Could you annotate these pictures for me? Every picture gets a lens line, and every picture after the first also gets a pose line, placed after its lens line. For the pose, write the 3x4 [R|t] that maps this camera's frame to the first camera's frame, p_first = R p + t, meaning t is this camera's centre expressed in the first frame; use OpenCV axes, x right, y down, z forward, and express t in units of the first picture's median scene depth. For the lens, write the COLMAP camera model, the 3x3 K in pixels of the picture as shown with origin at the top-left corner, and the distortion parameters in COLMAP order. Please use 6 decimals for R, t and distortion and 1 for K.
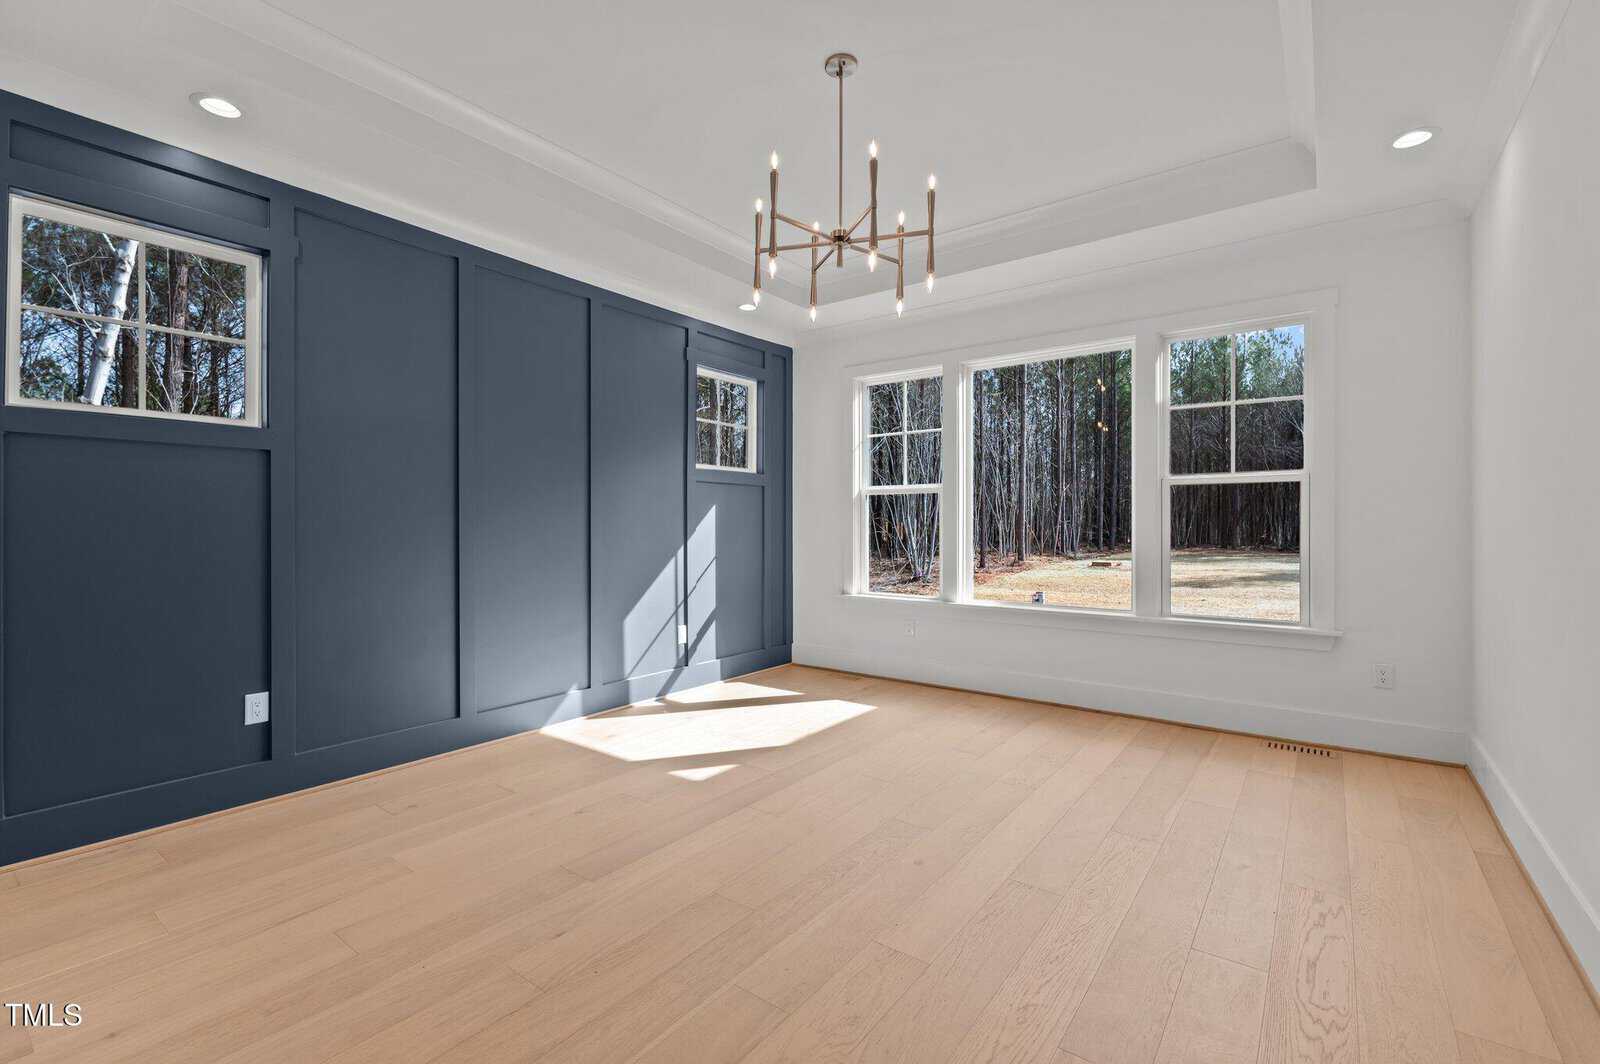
lens RADIAL K [[696.1, 0, 797.4], [0, 696.1, 526.1], [0, 0, 1]] dist [0.021414, -0.014427]
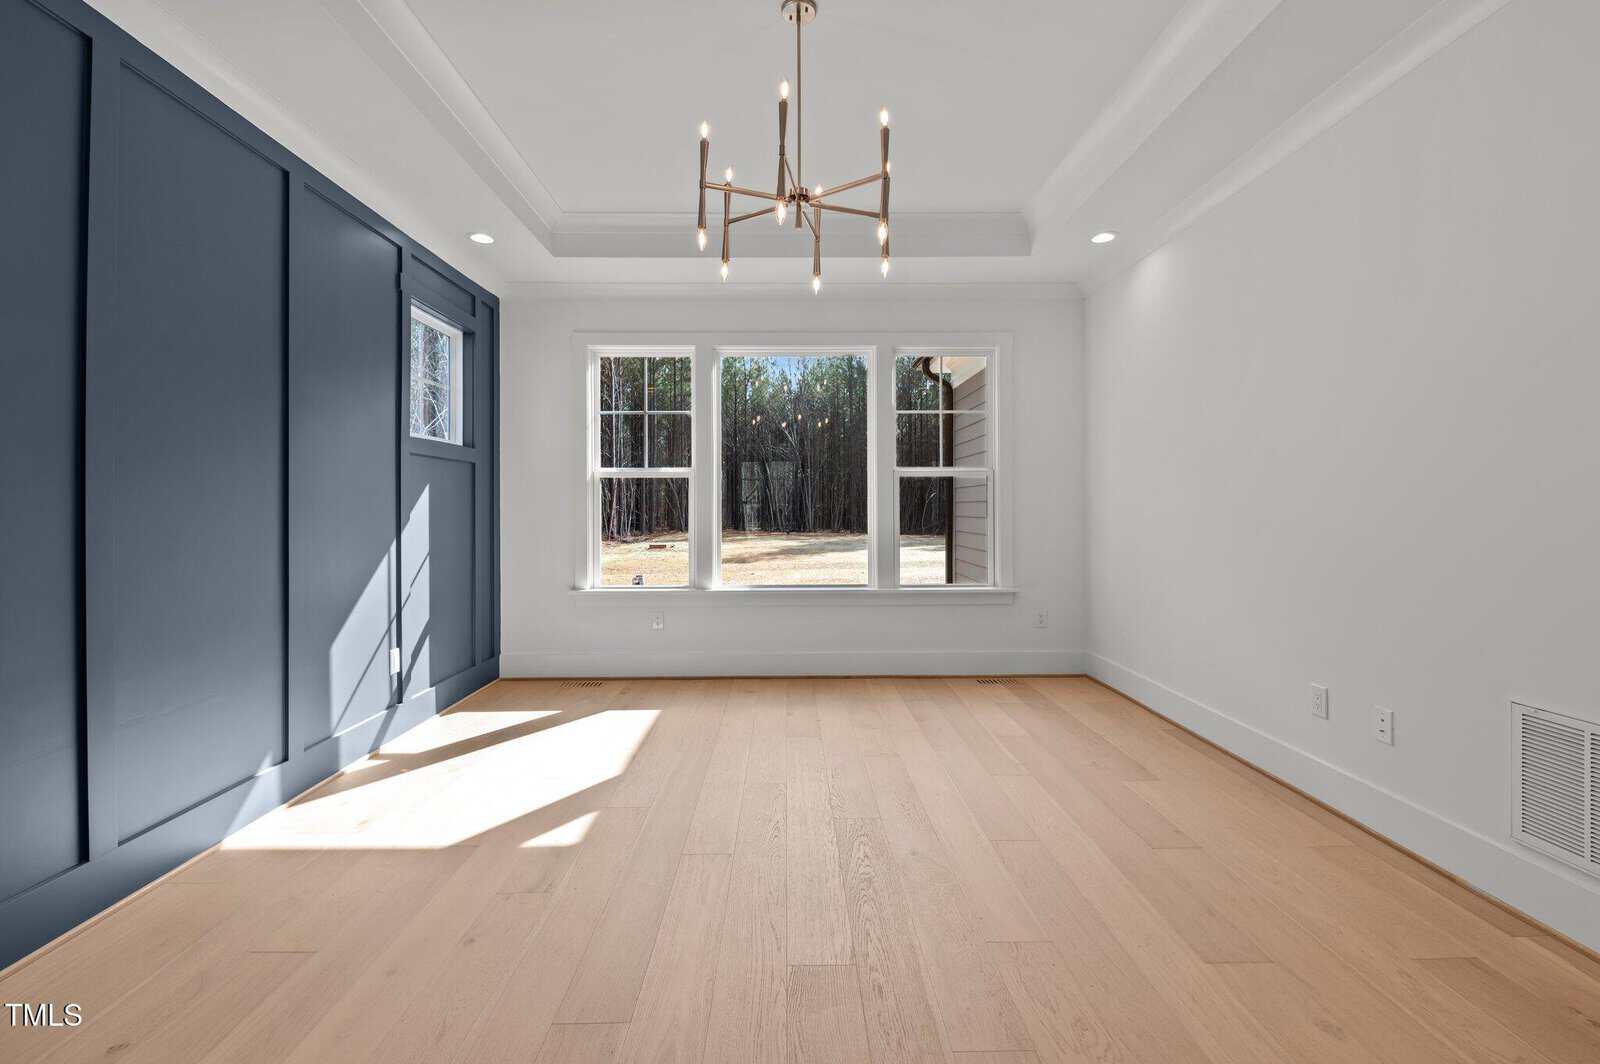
lens RADIAL K [[681.7, 0, 802.8], [0, 681.7, 505.0], [0, 0, 1]] dist [0.001403, -0.000121]
pose [[0.790659, 0.001588, 0.612255, -0.264974], [0.004401, 0.999956, -0.008278, -0.000809], [-0.612241, 0.009240, 0.790617, 0.163265]]
